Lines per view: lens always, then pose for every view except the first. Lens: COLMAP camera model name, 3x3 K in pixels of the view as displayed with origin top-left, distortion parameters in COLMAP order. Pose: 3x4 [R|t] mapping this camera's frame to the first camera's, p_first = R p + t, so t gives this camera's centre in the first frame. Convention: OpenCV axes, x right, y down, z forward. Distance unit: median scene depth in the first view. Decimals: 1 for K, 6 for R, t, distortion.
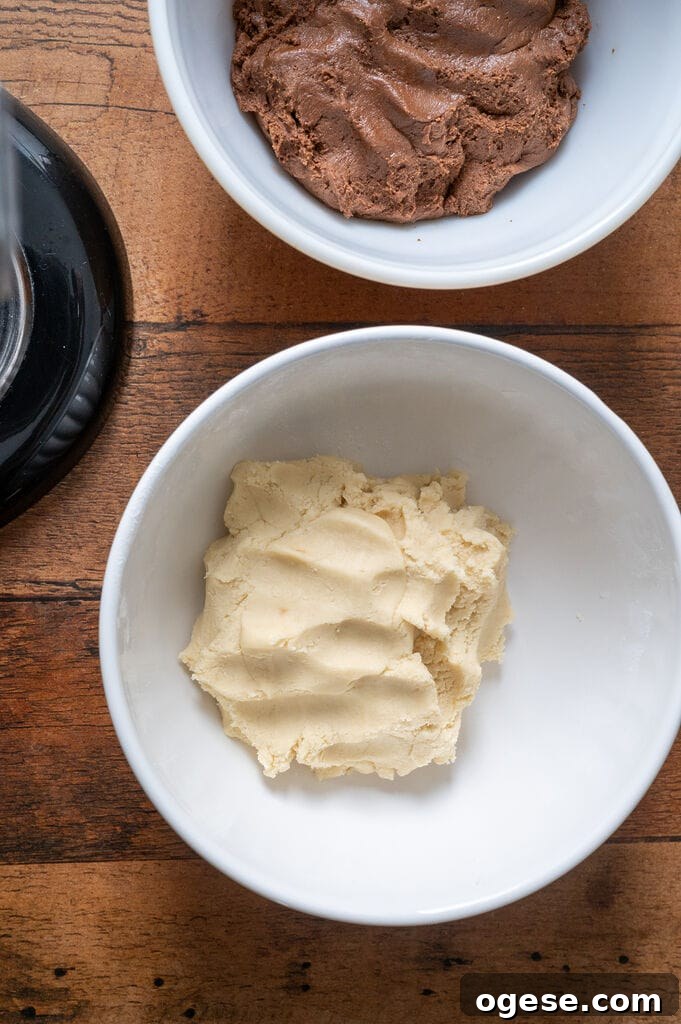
lens RADIAL K [[1491.3, 0, 340.5], [0, 1491.3, 512.0], [0, 0, 1]] dist [0.007691, 0.037969]
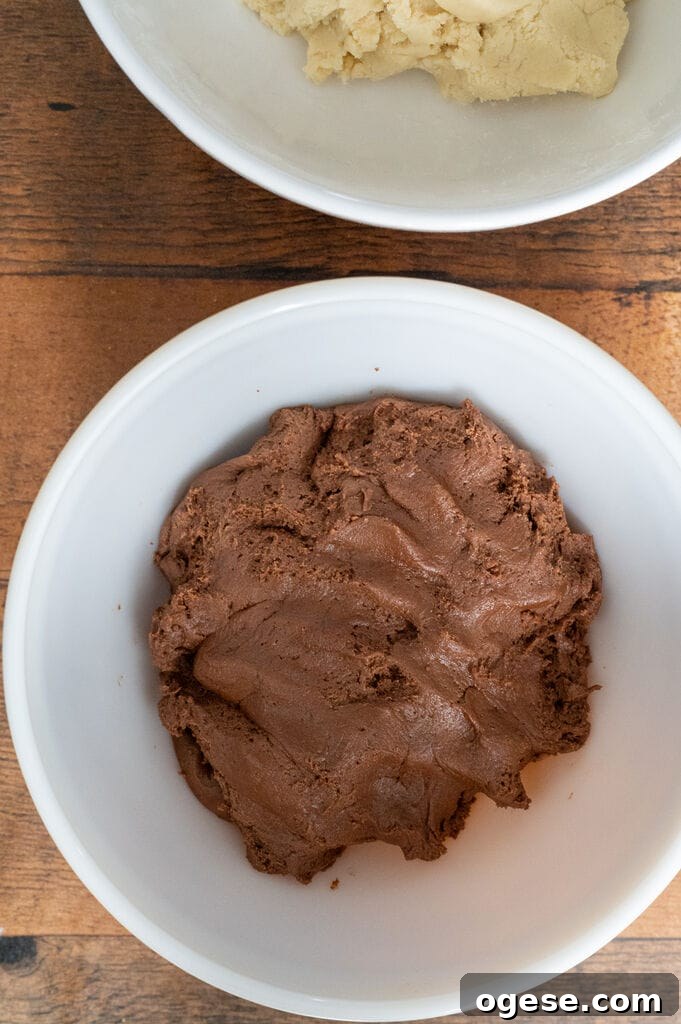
lens RADIAL K [[1491.3, 0, 340.5], [0, 1491.3, 512.0], [0, 0, 1]] dist [0.007691, 0.037969]
pose [[-0.991287, -0.014551, -0.130913, 0.170240], [0.032471, -0.990202, -0.135814, -0.148778], [-0.127654, -0.138882, 0.982047, 0.222596]]
